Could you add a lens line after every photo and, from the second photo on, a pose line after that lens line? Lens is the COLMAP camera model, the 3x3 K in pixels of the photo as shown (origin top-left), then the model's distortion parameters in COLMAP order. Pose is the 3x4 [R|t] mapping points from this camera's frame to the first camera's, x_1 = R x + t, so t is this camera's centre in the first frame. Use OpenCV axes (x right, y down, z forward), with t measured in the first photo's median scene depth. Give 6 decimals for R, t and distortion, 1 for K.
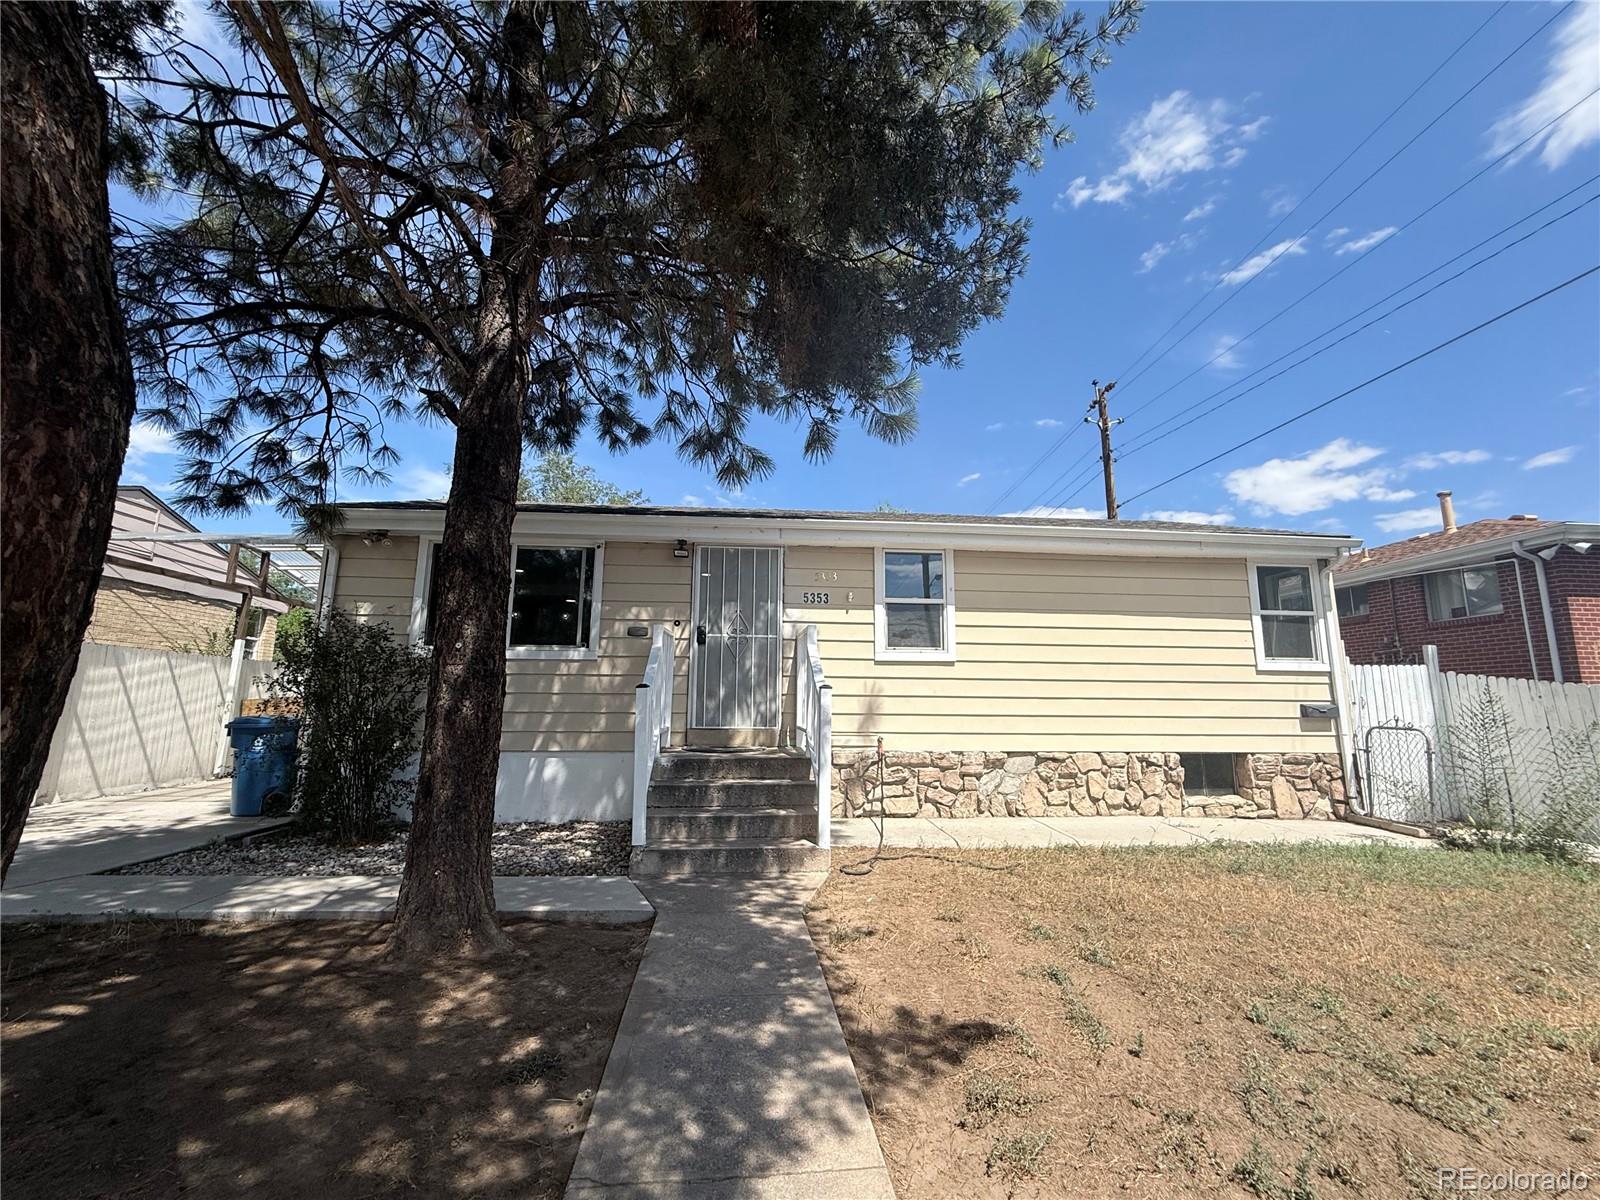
lens RADIAL K [[644.5, 0, 798.1], [0, 644.5, 593.9], [0, 0, 1]] dist [-0.002067, 0.001231]
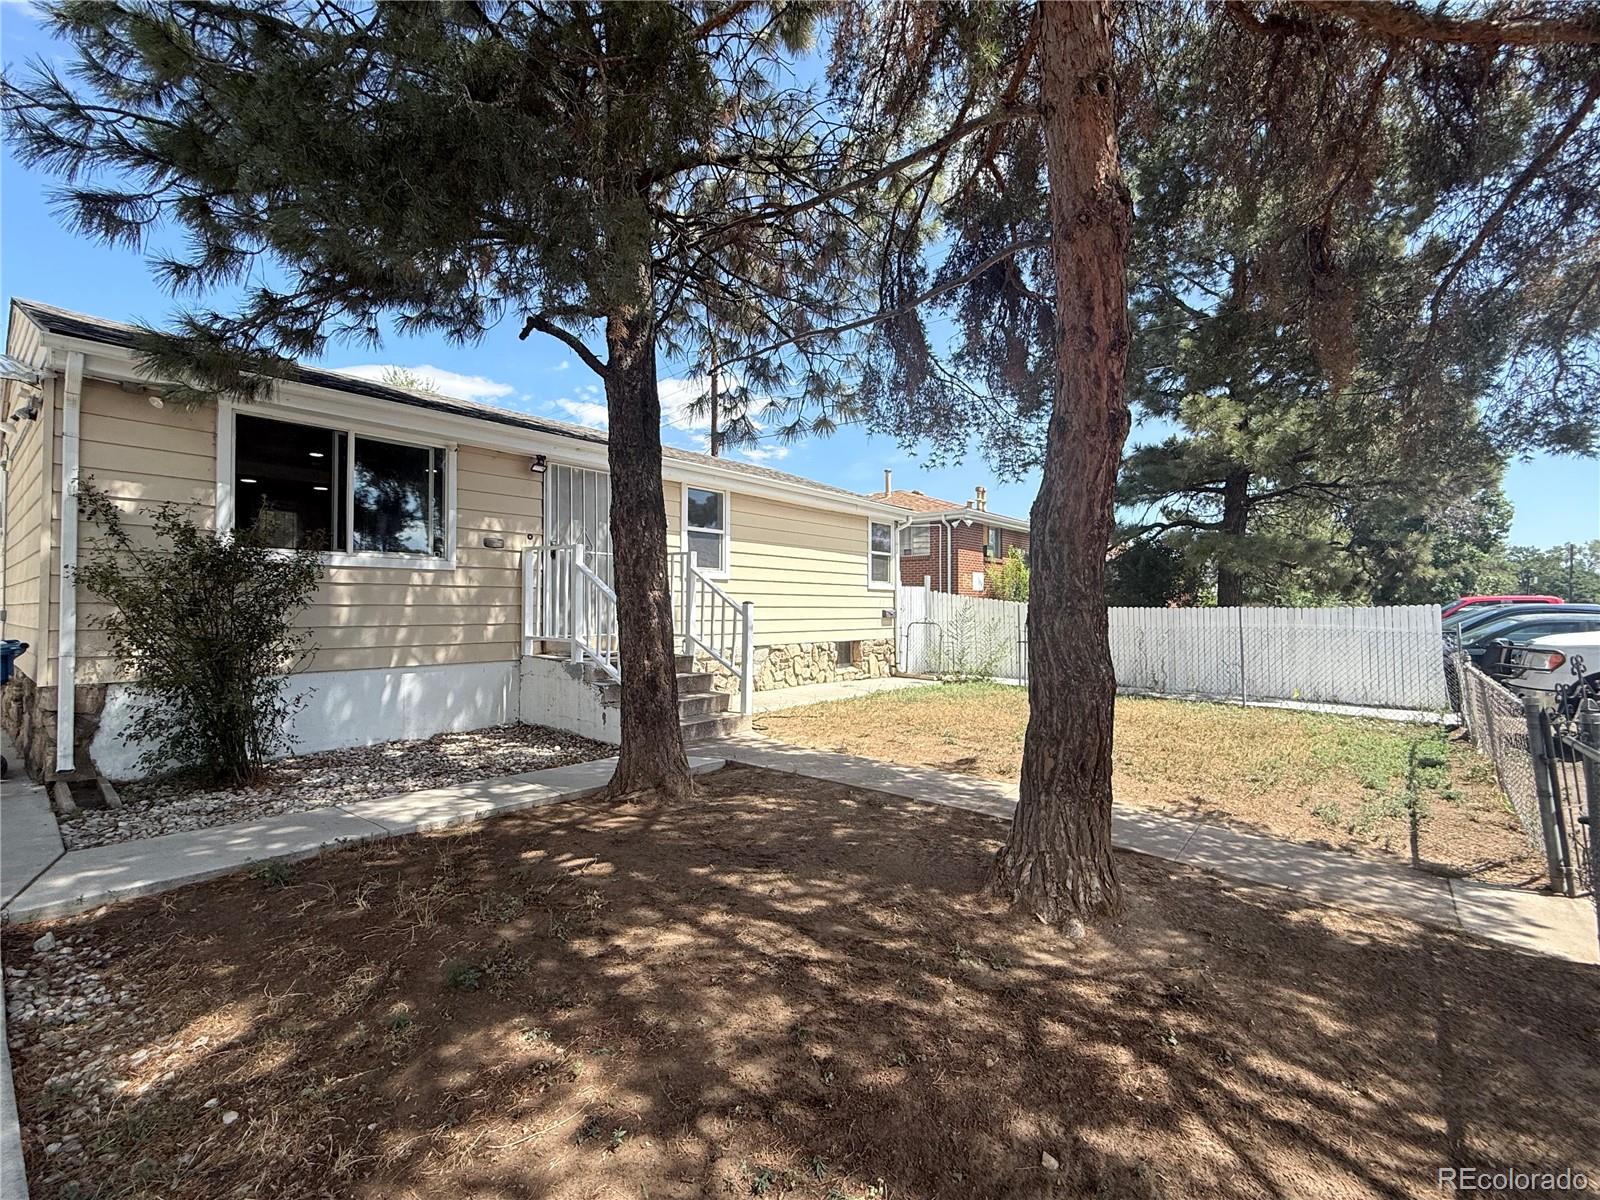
lens RADIAL K [[695.7, 0, 773.7], [0, 695.7, 584.7], [0, 0, 1]] dist [-0.000164, -0.000044]
pose [[0.714753, 0.016058, 0.699192, -0.683118], [-0.110249, 0.989824, 0.089970, -0.020991], [-0.690632, -0.141391, 0.709250, -0.056675]]
